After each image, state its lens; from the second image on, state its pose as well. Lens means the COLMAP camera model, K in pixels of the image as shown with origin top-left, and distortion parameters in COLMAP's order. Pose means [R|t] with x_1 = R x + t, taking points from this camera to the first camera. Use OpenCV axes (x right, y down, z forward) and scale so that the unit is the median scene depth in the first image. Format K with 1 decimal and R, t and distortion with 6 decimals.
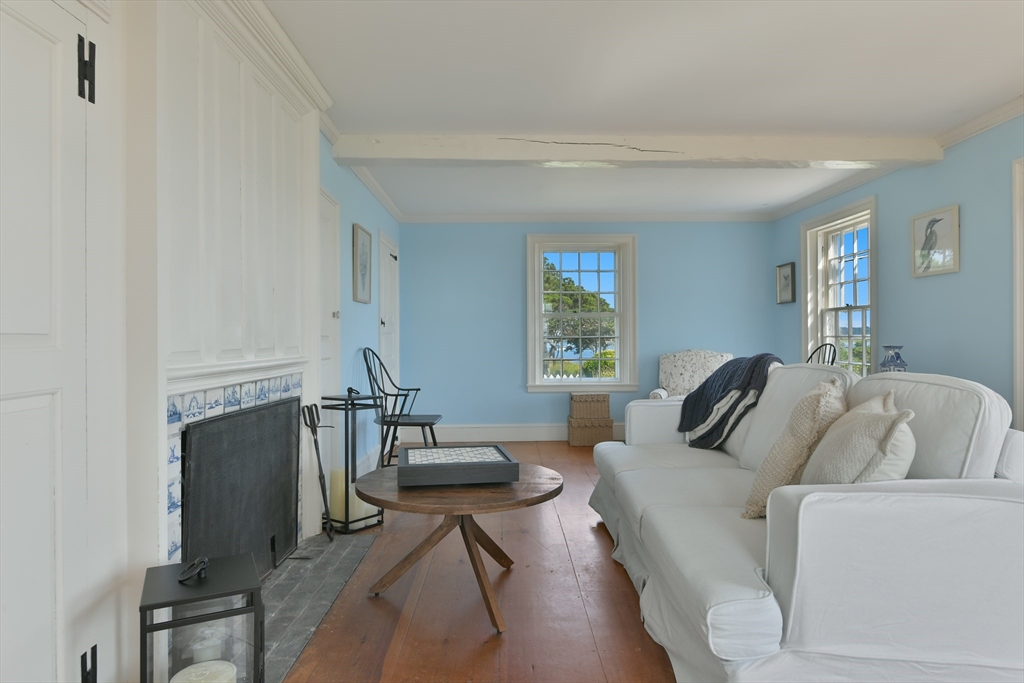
lens RADIAL K [[613.8, 0, 512.0], [0, 613.8, 341.5], [0, 0, 1]] dist [0.000229, 0.000041]
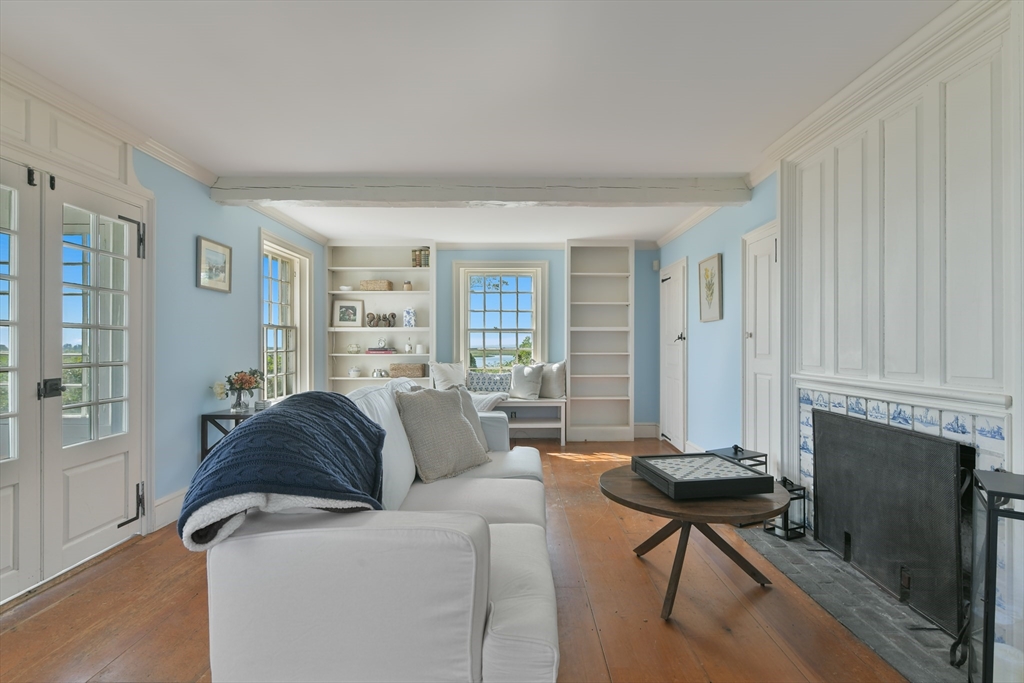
lens RADIAL K [[509.1, 0, 512.0], [0, 509.1, 341.5], [0, 0, 1]] dist [0.000845, -0.000267]
pose [[-0.999805, 0.002301, 0.019598, 0.243766], [0.002343, 0.999995, 0.002095, -0.048437], [-0.019593, 0.002140, -0.999806, 2.095339]]
